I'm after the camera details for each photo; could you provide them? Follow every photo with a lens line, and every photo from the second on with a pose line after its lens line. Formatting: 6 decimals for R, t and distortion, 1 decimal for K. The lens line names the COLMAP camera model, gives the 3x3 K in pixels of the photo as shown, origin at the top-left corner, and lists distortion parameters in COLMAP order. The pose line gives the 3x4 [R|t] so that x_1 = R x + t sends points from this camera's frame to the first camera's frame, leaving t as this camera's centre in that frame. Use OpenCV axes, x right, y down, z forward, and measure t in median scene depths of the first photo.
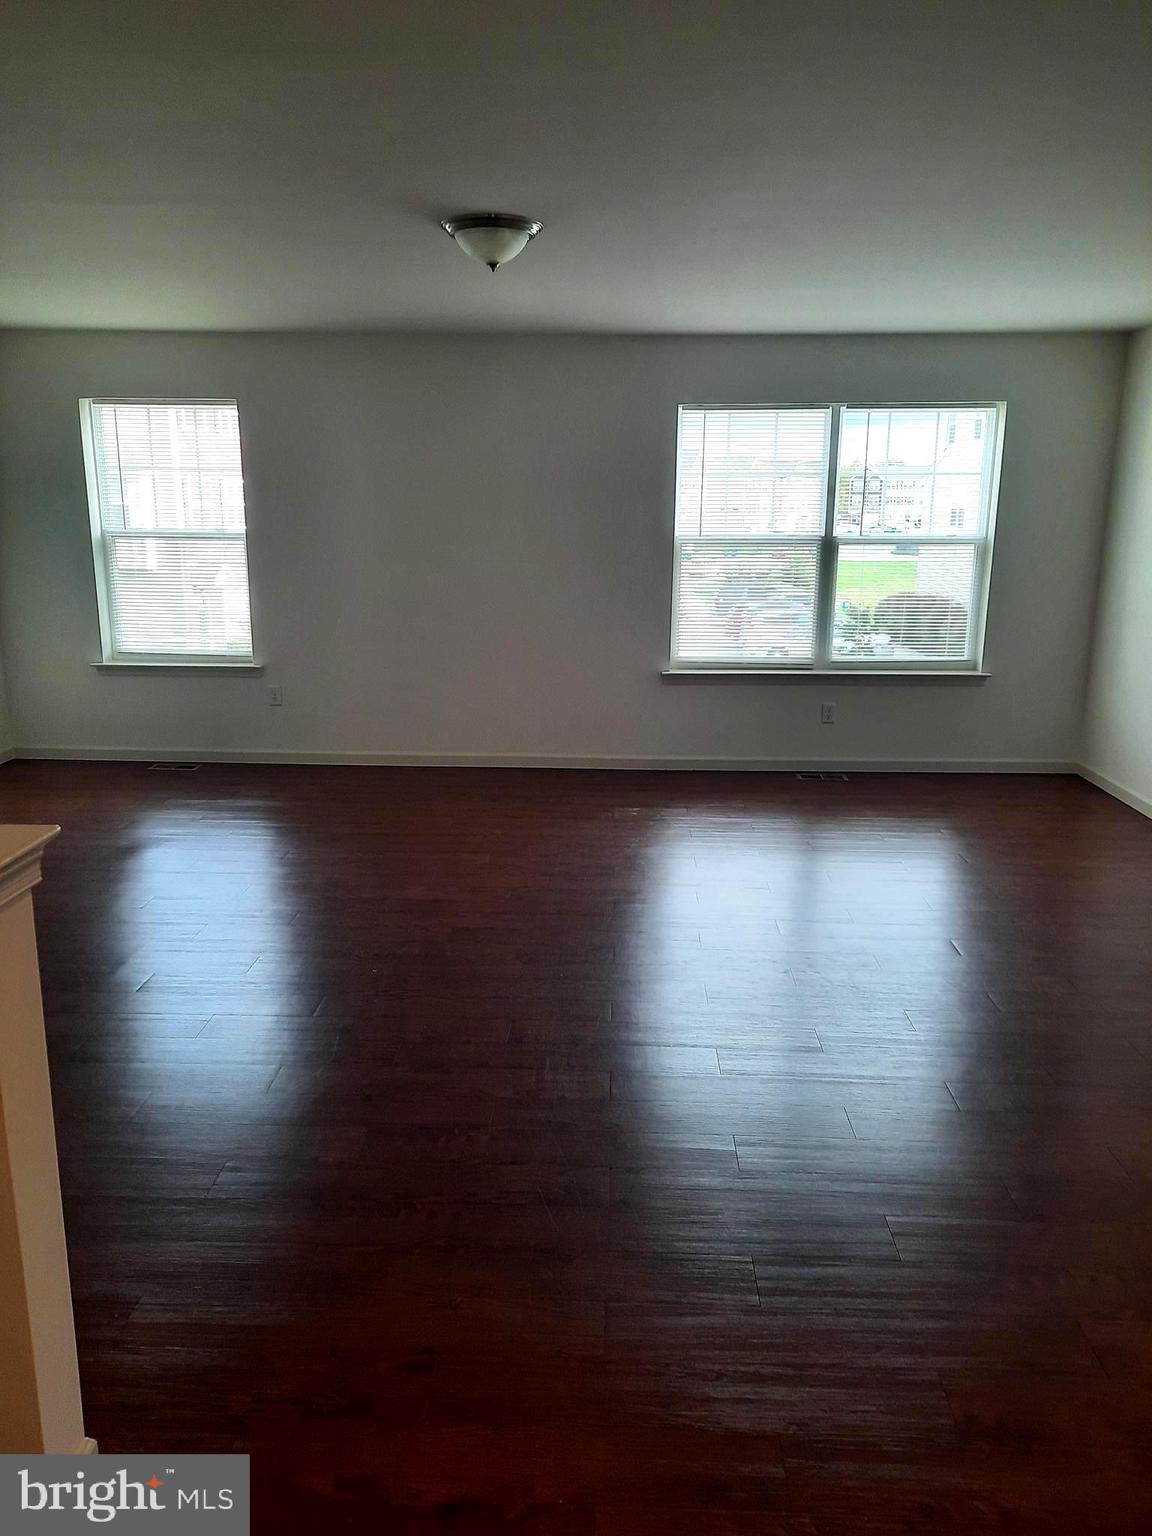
lens RADIAL K [[1112.0, 0, 576.0], [0, 1112.0, 768.0], [0, 0, 1]] dist [0.038917, -0.067408]
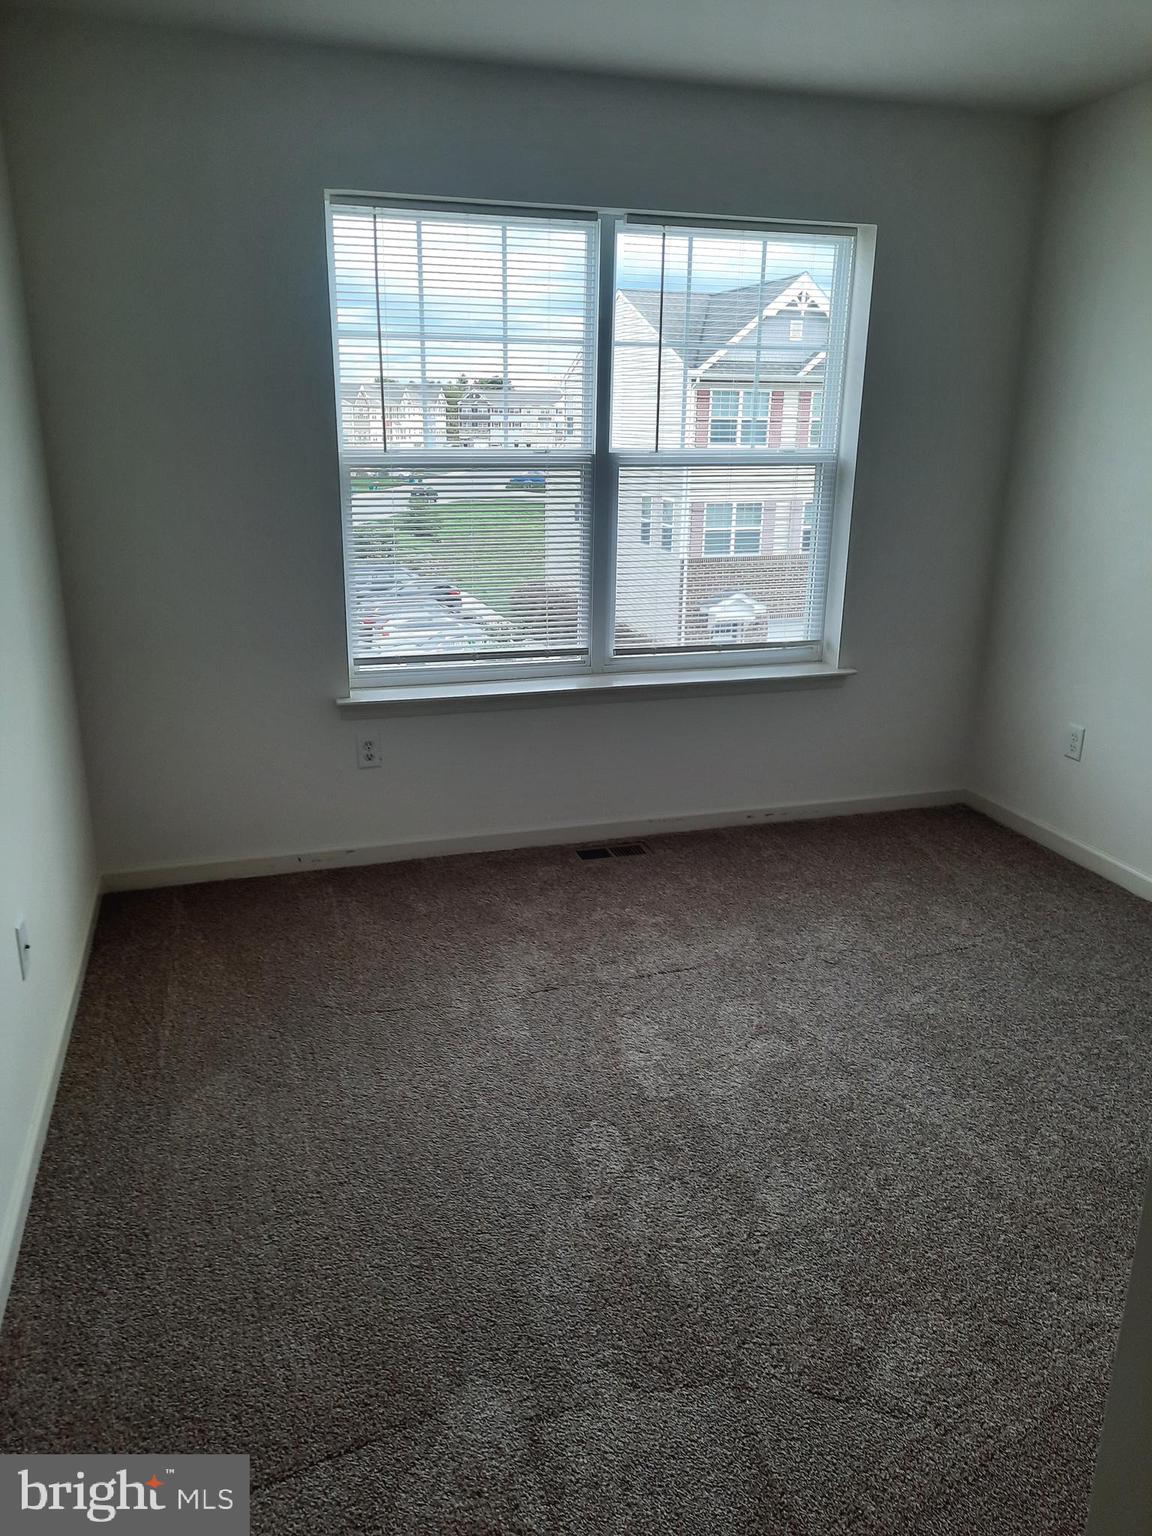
lens RADIAL K [[1112.0, 0, 576.0], [0, 1112.0, 768.0], [0, 0, 1]] dist [0.038917, -0.067408]
pose [[0.958505, -0.085675, 0.271895, 0.038618], [0.068864, 0.995111, 0.070799, -0.086439], [-0.276631, -0.049137, 0.959719, 0.438553]]
